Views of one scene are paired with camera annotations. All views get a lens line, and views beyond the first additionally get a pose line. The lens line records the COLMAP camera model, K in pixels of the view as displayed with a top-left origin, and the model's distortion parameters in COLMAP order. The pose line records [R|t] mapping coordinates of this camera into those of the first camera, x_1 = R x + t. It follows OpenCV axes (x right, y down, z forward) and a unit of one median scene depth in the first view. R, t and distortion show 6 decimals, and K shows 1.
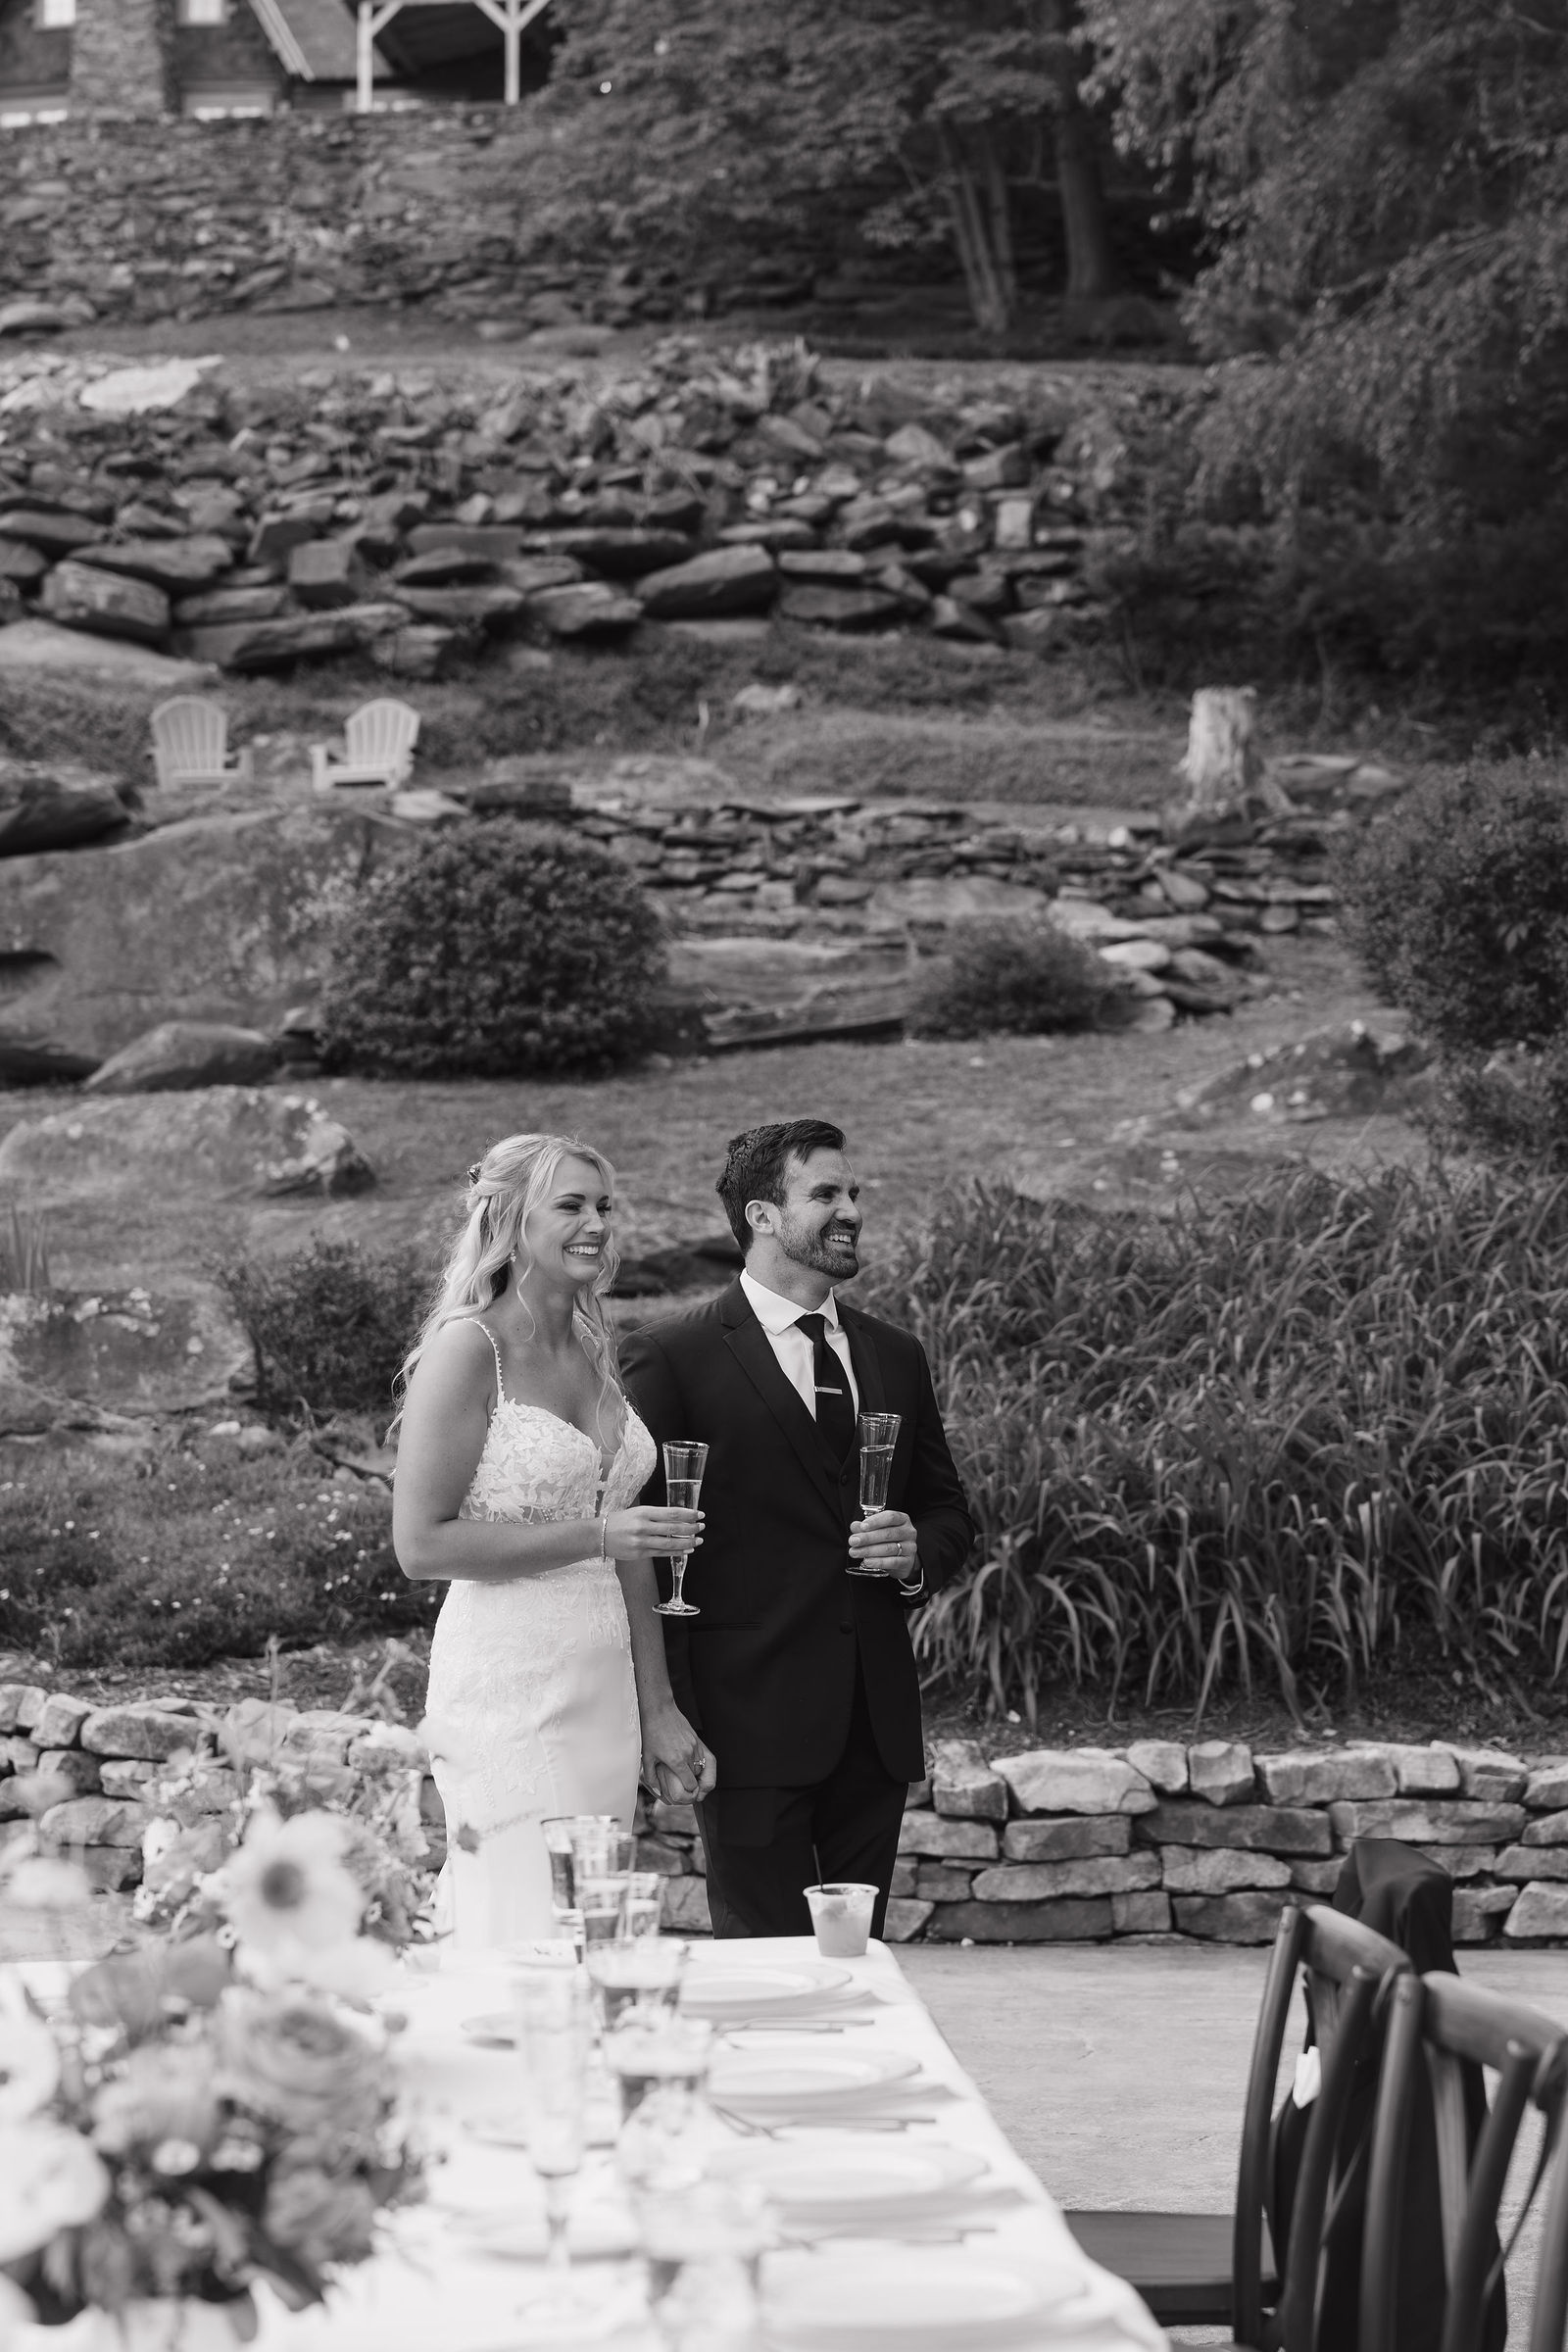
lens RADIAL K [[4641.9, 0, 958.5], [0, 4641.9, 1176.7], [0, 0, 1]] dist [-0.002057, 0.242262]
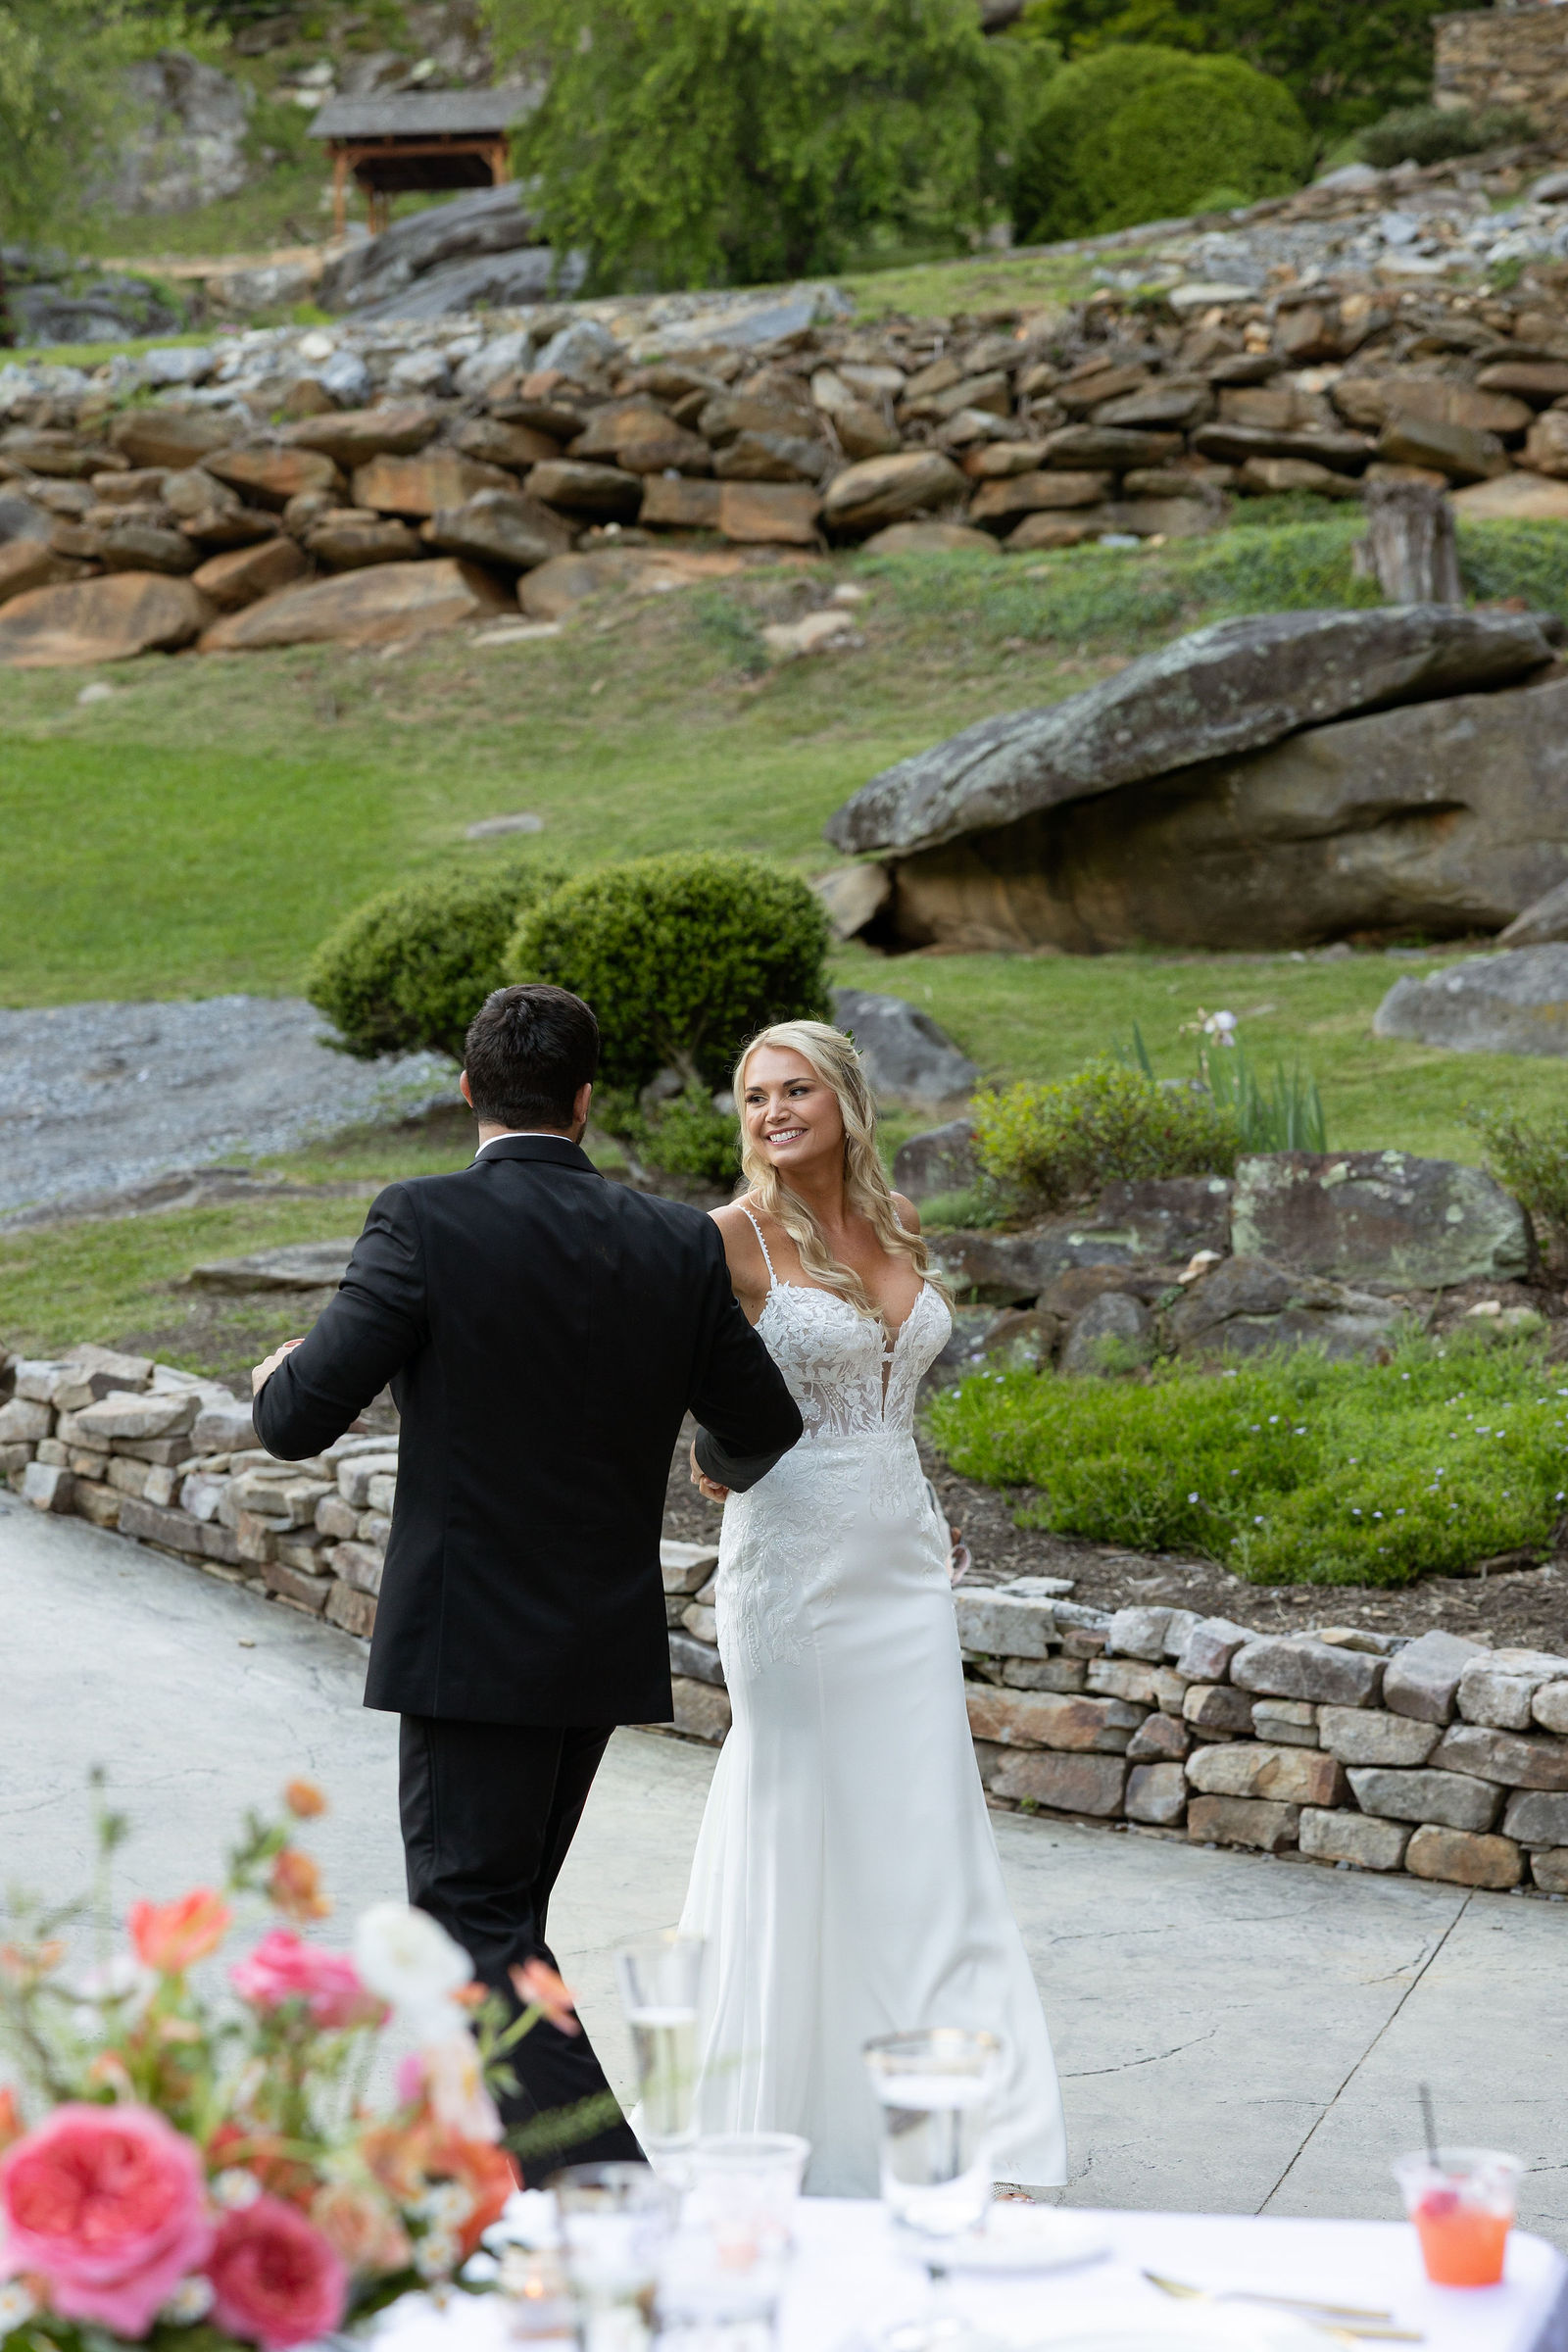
lens RADIAL K [[4477.2, 0, 725.8], [0, 4477.2, 1178.7], [0, 0, 1]] dist [0.030826, -0.050750]
pose [[0.921514, -0.007377, -0.388276, 0.039147], [0.018824, 0.999493, 0.025686, 0.005081], [0.387890, -0.030978, 0.921185, 0.162034]]
